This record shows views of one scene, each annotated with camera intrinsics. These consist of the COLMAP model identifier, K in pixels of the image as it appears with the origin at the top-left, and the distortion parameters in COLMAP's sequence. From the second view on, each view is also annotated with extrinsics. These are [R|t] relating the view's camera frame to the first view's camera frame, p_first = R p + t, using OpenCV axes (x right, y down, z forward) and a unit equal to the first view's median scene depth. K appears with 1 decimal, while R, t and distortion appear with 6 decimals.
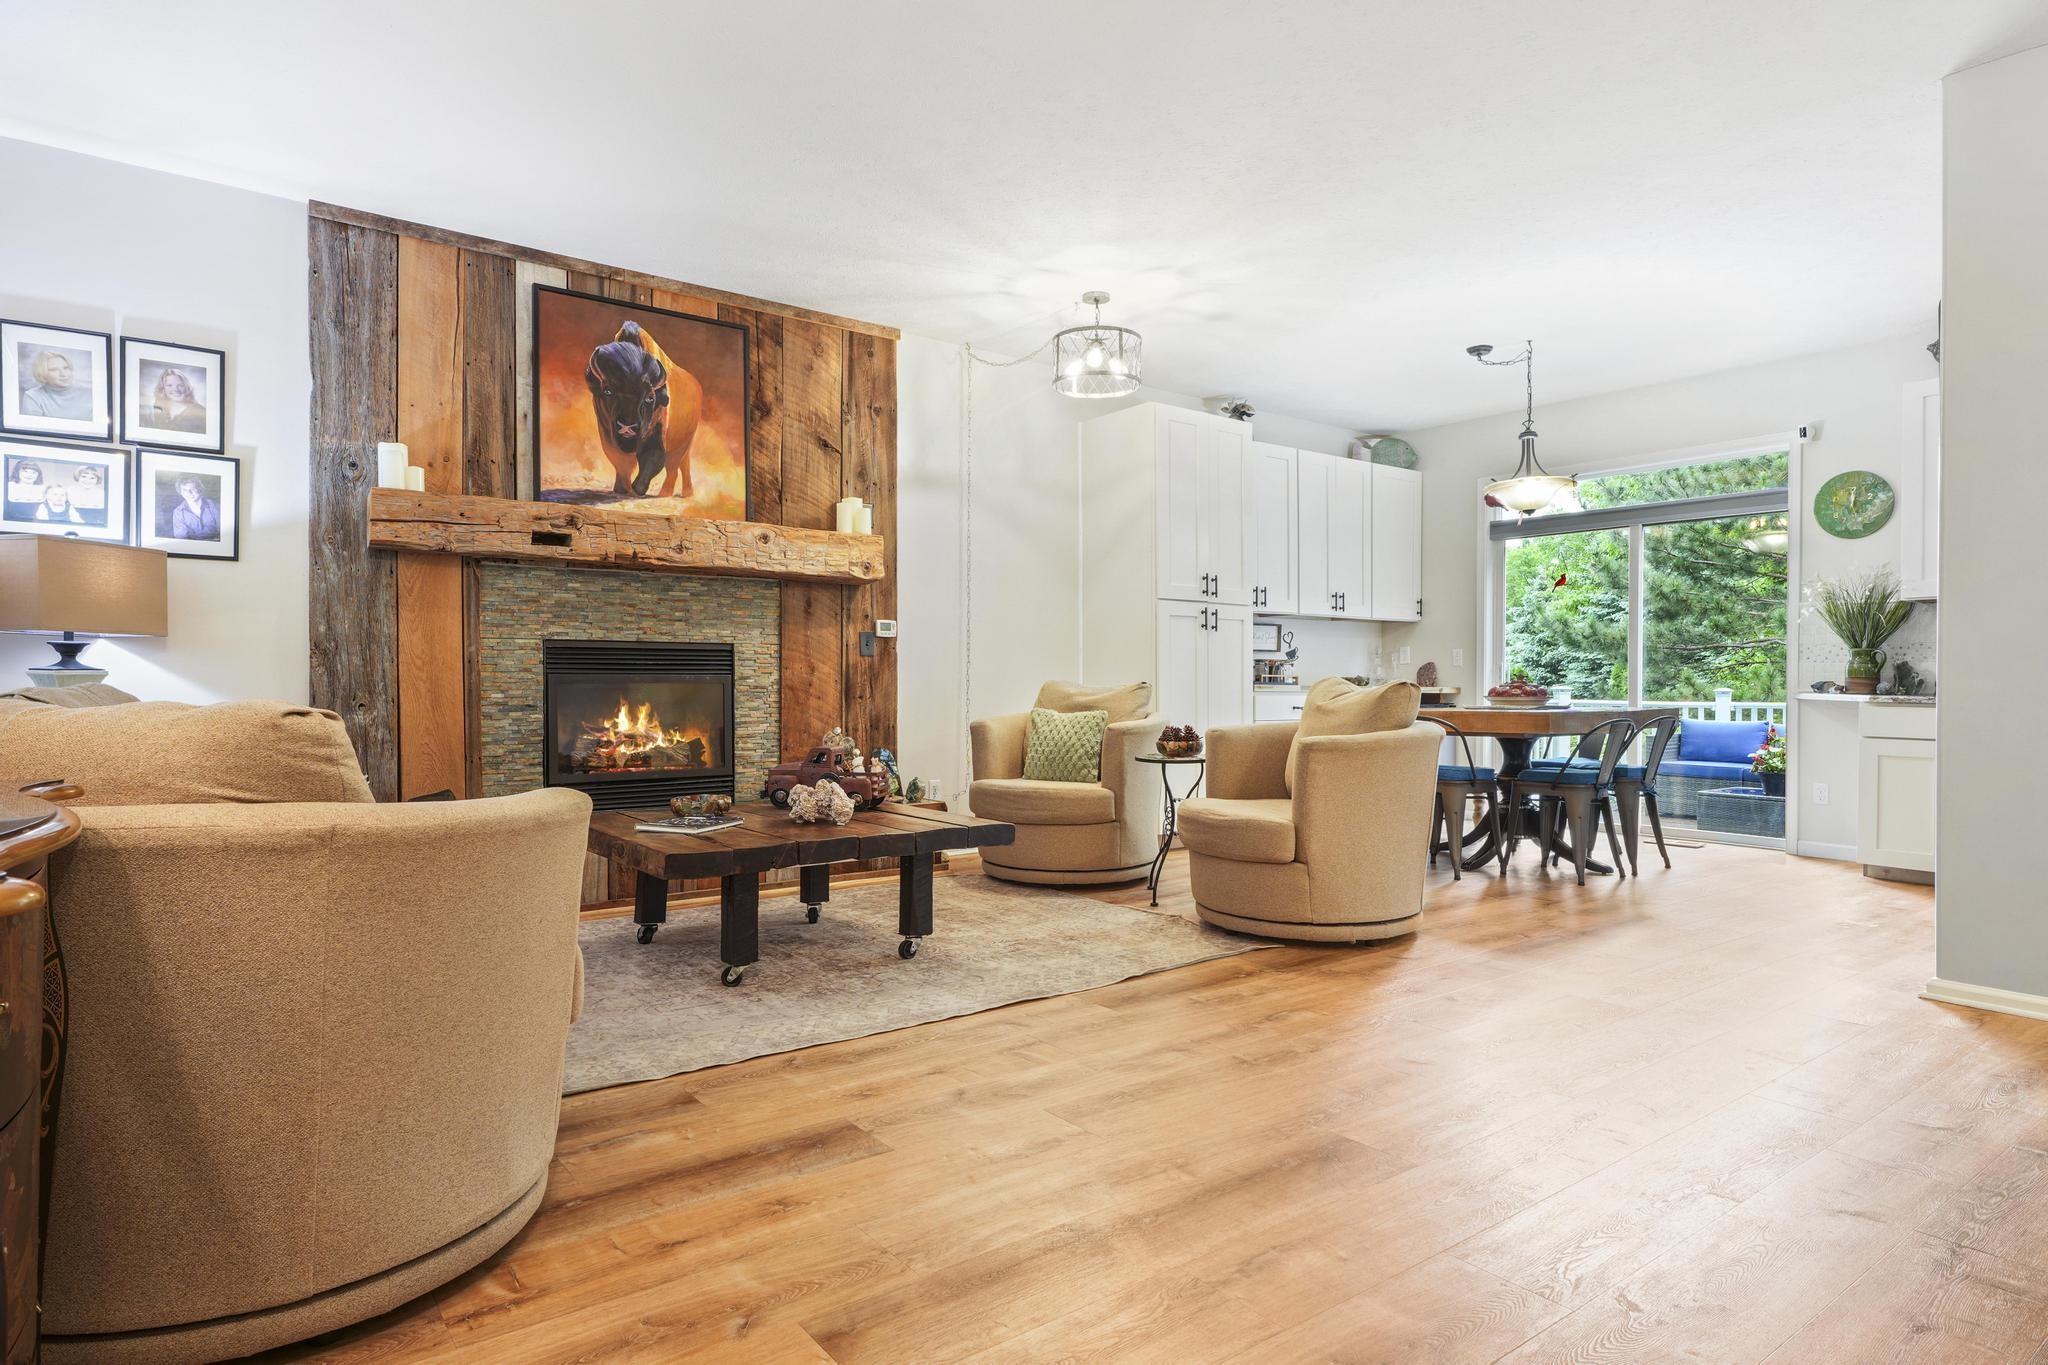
lens RADIAL K [[1172.0, 0, 1024.0], [0, 1172.0, 682.5], [0, 0, 1]] dist [-0.000526, -0.000214]
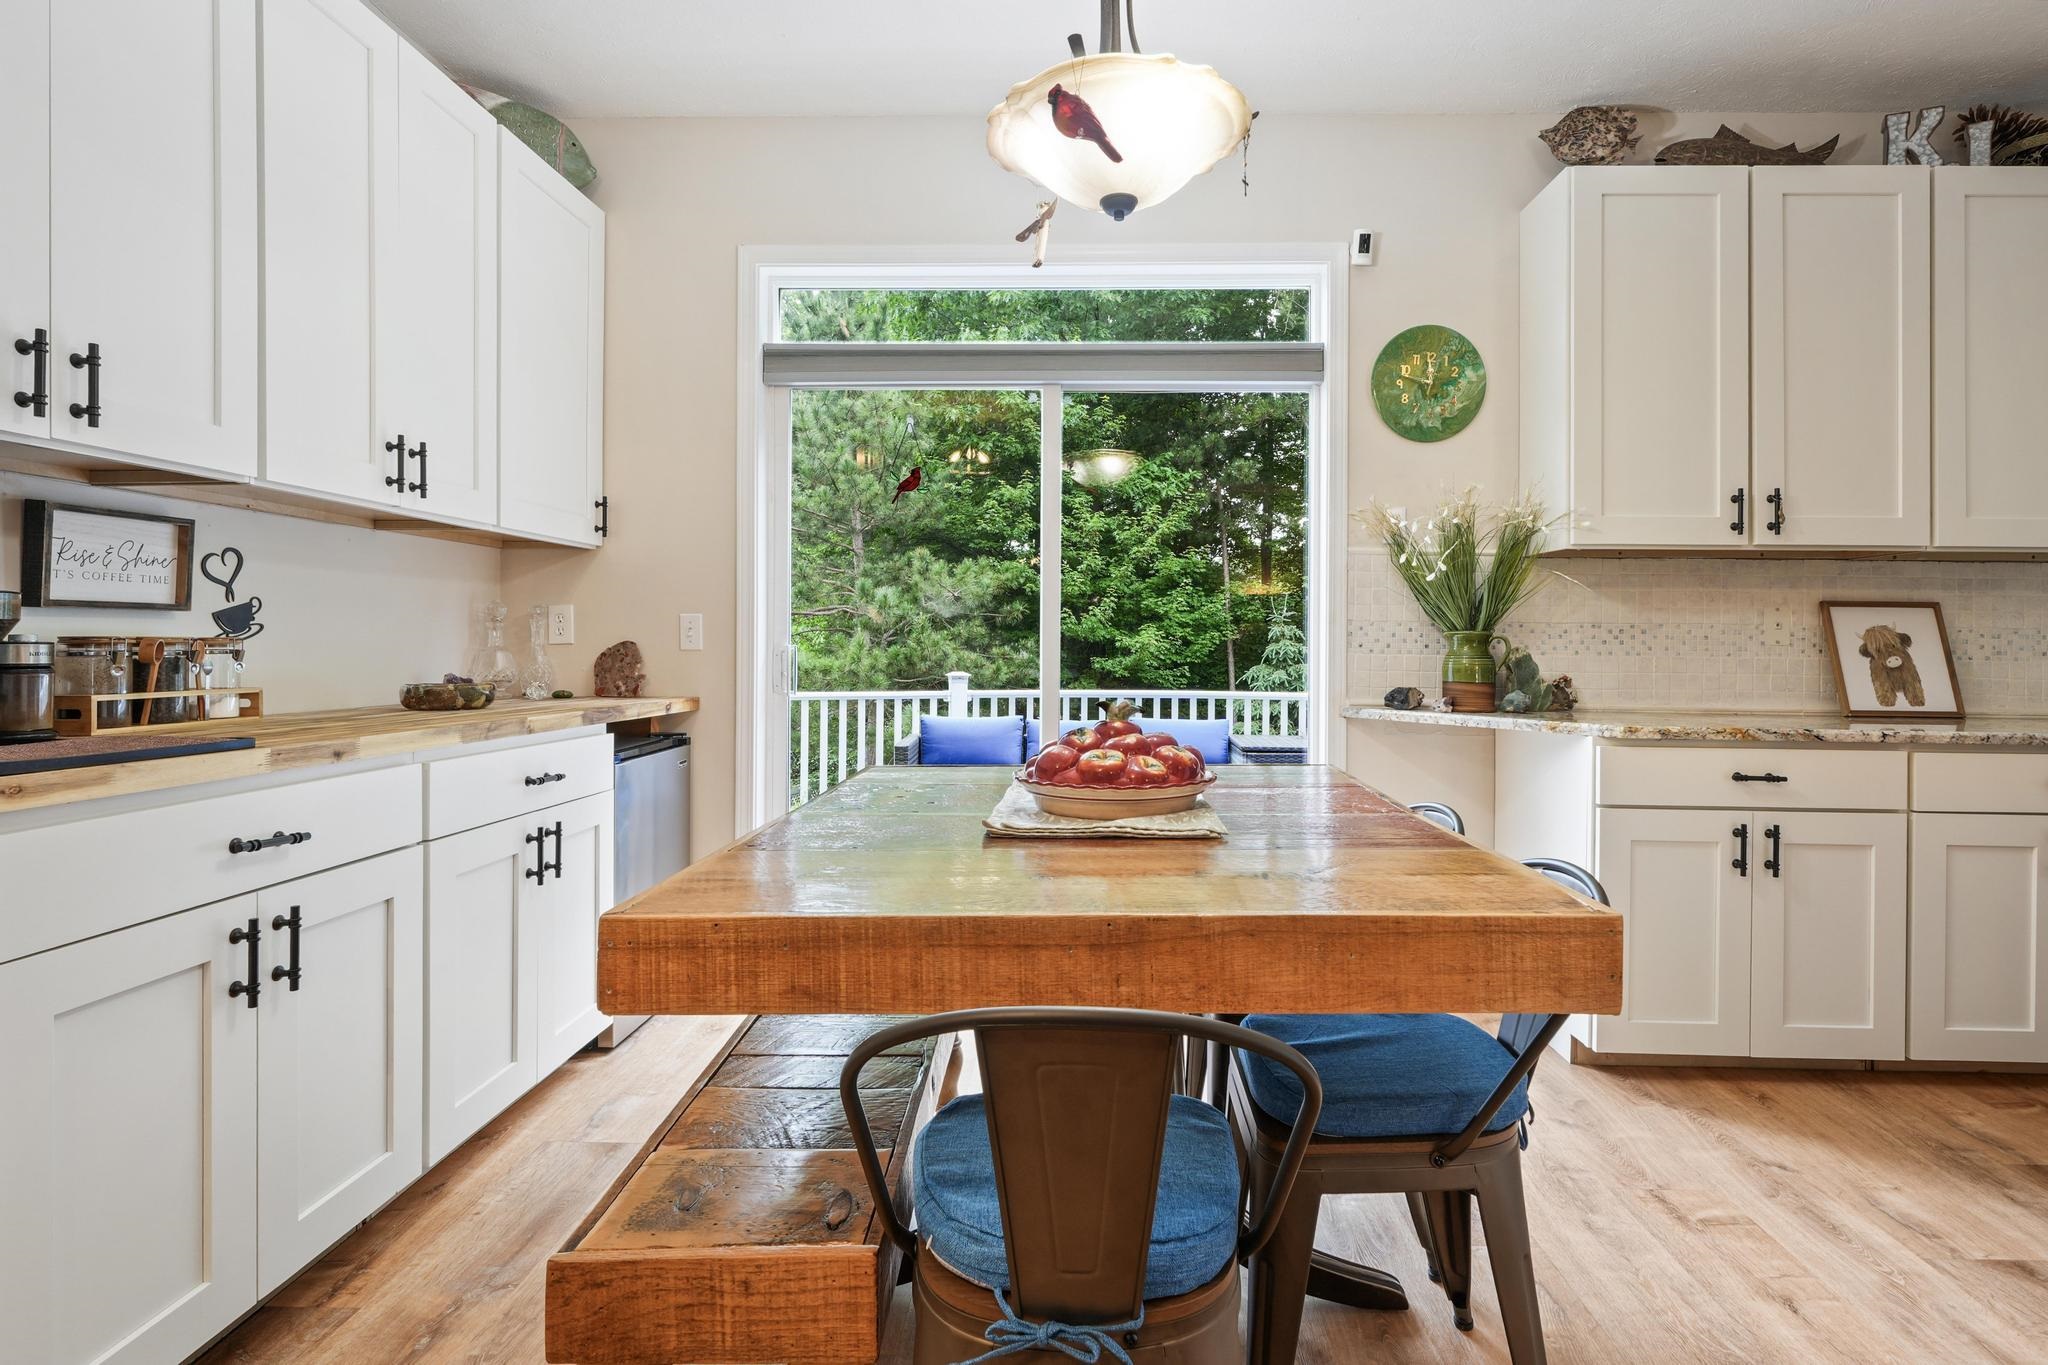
lens RADIAL K [[998.2, 0, 1028.7], [0, 998.2, 646.9], [0, 0, 1]] dist [0.000342, 0.000065]
pose [[0.633862, -0.004295, 0.773434, 0.197192], [-0.001964, 0.999972, 0.007162, -0.023957], [-0.773443, -0.006059, 0.633836, 0.842189]]
